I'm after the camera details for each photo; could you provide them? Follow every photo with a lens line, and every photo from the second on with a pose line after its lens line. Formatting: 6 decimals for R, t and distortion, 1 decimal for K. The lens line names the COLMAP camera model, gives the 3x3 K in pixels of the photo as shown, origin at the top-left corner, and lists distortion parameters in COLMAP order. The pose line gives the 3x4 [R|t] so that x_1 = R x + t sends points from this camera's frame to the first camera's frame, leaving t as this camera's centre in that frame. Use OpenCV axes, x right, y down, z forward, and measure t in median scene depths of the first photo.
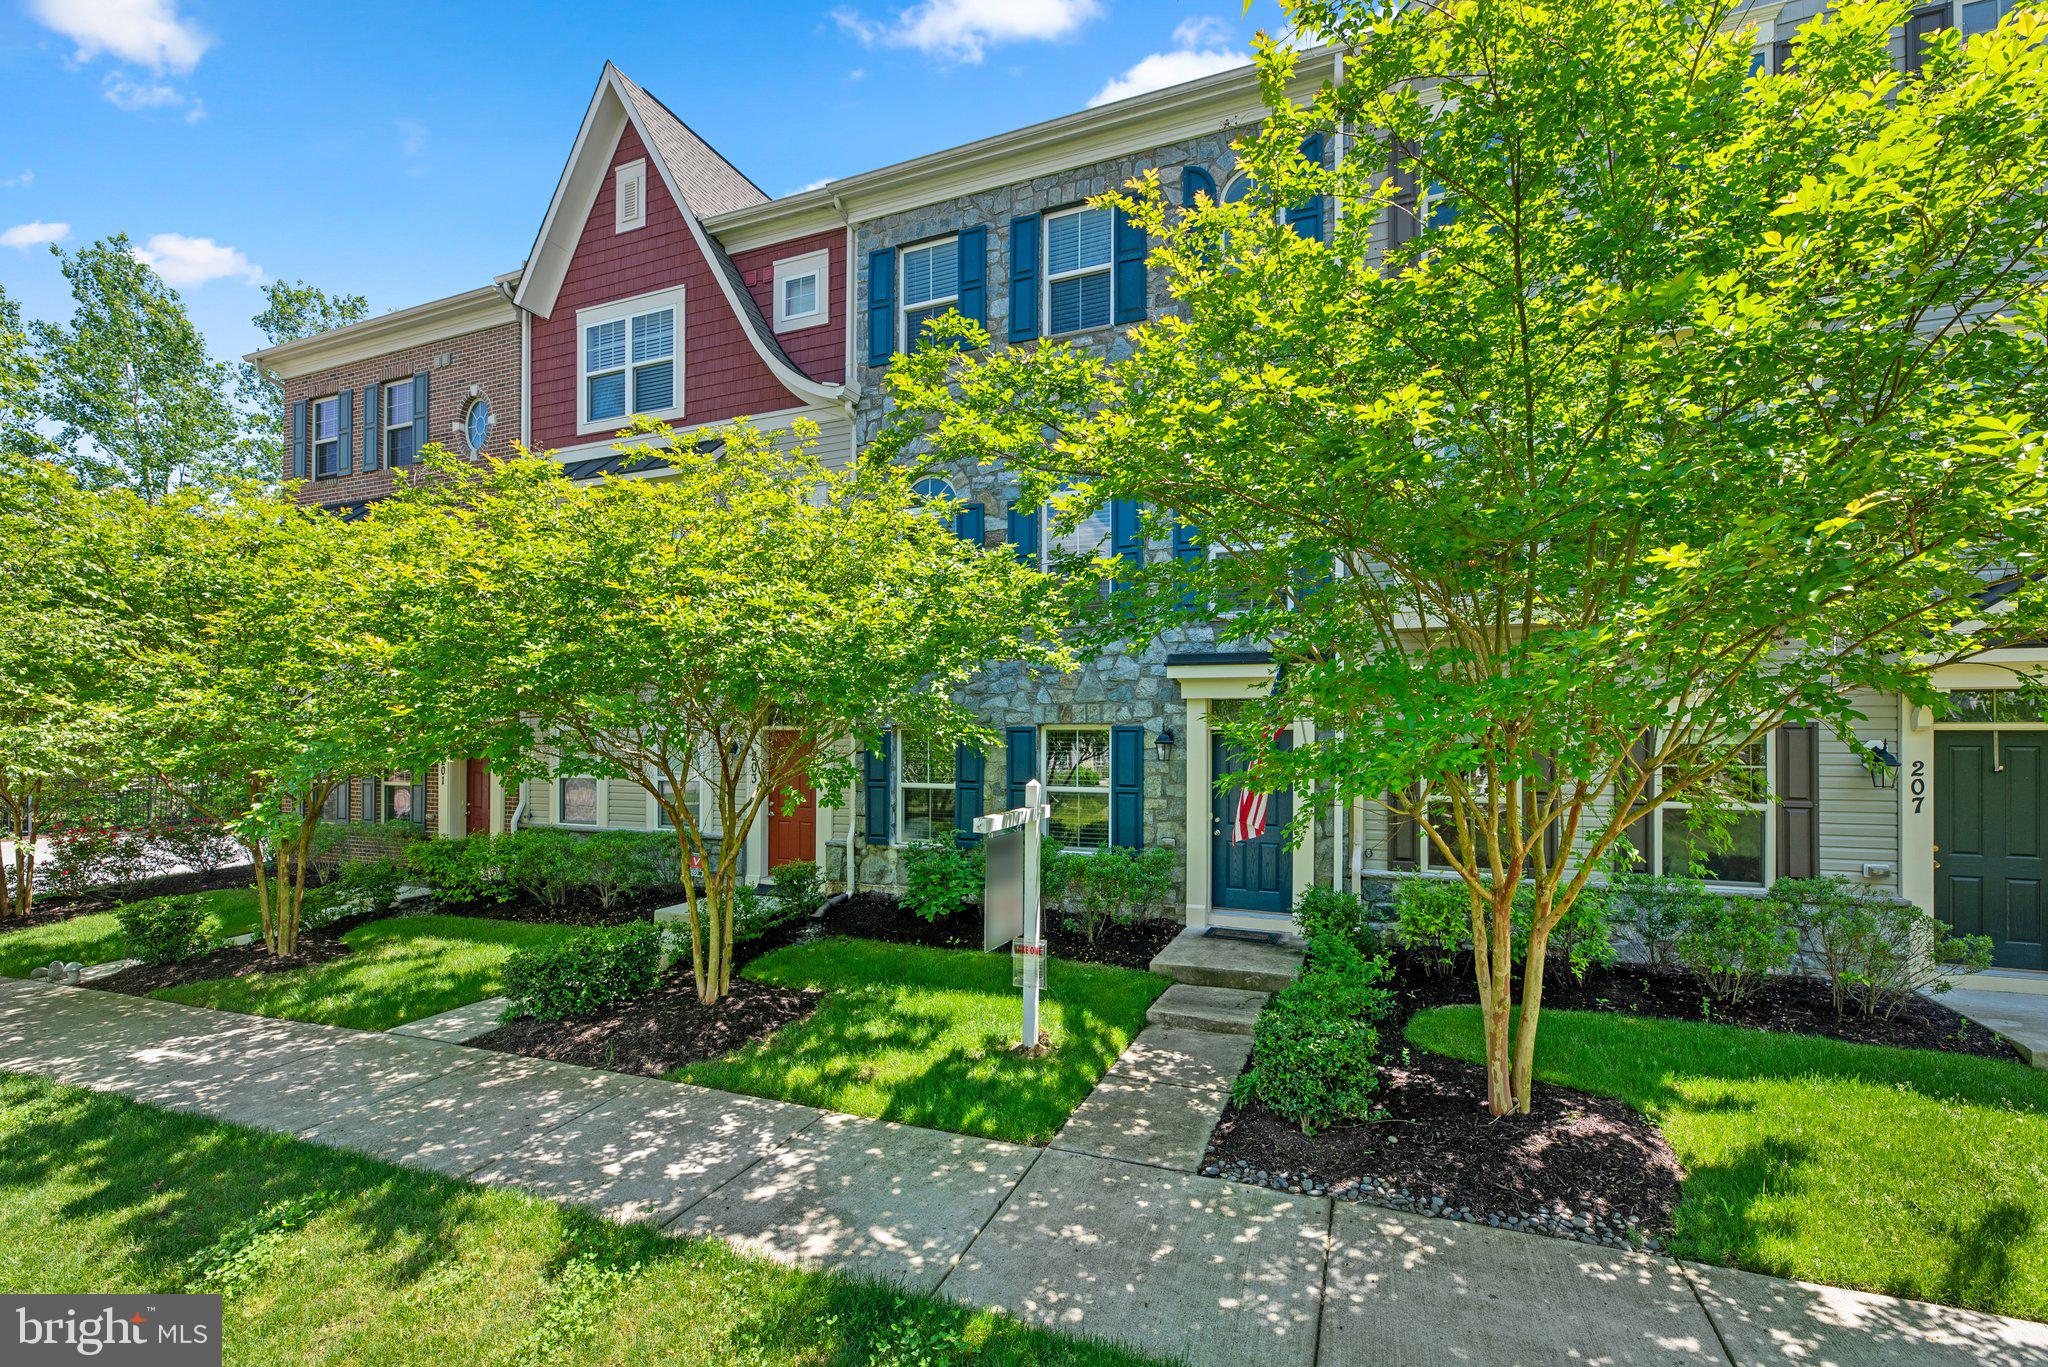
lens RADIAL K [[869.6, 0, 1023.1], [0, 869.6, 729.0], [0, 0, 1]] dist [-0.012634, -0.000517]
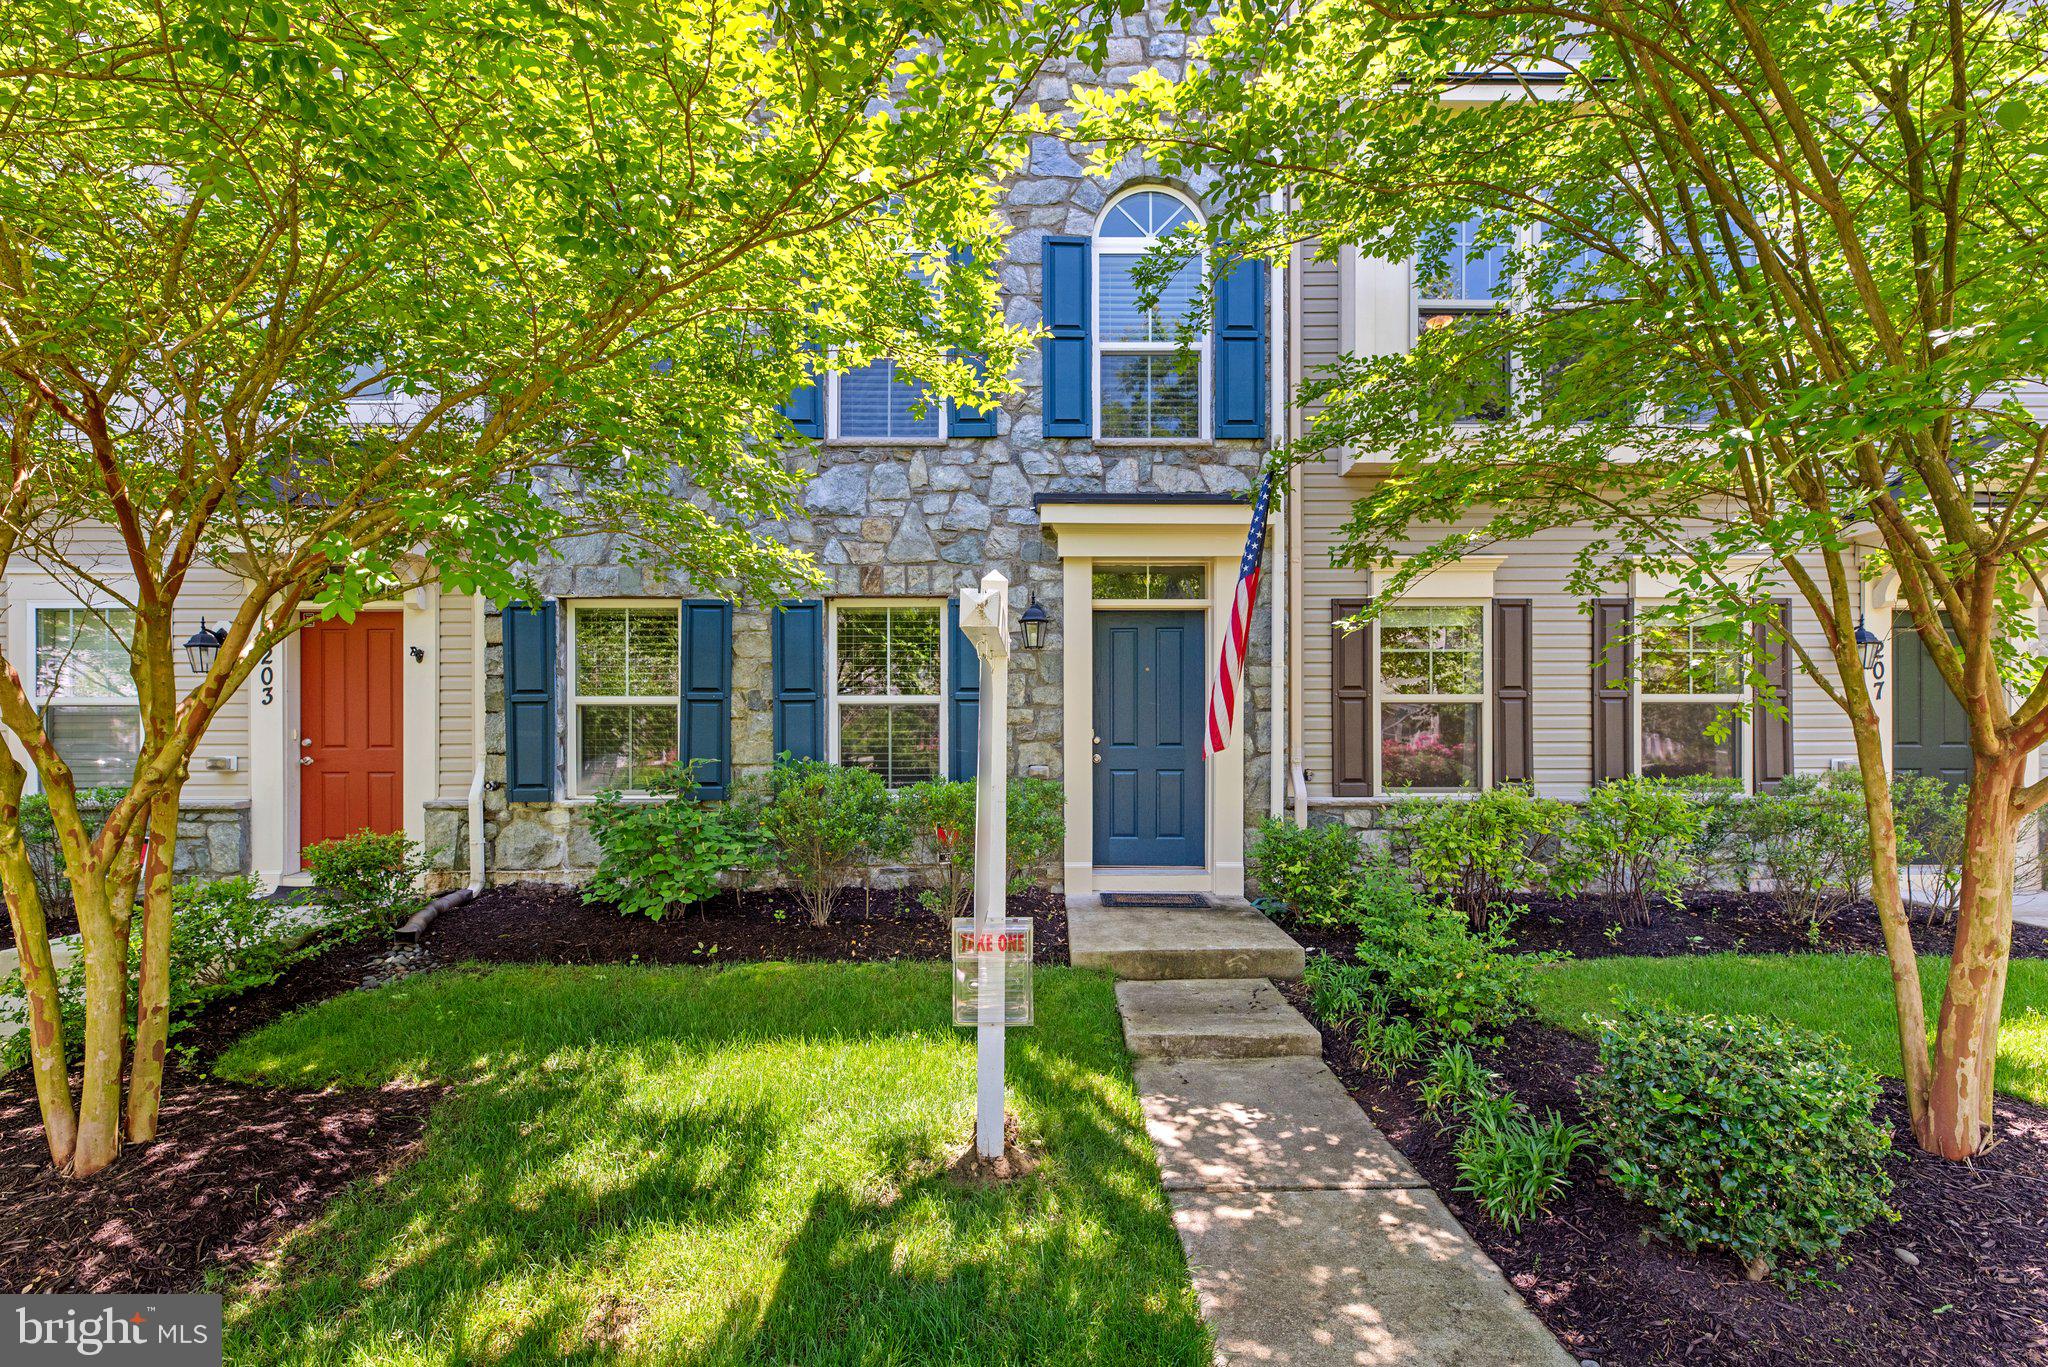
lens RADIAL K [[869.6, 0, 1023.1], [0, 869.6, 729.0], [0, 0, 1]] dist [-0.012634, -0.000517]
pose [[0.920899, 0.000134, 0.389801, -0.101779], [0.000593, 0.999998, -0.001746, 0.096838], [-0.389801, 0.001839, 0.920897, 0.383370]]
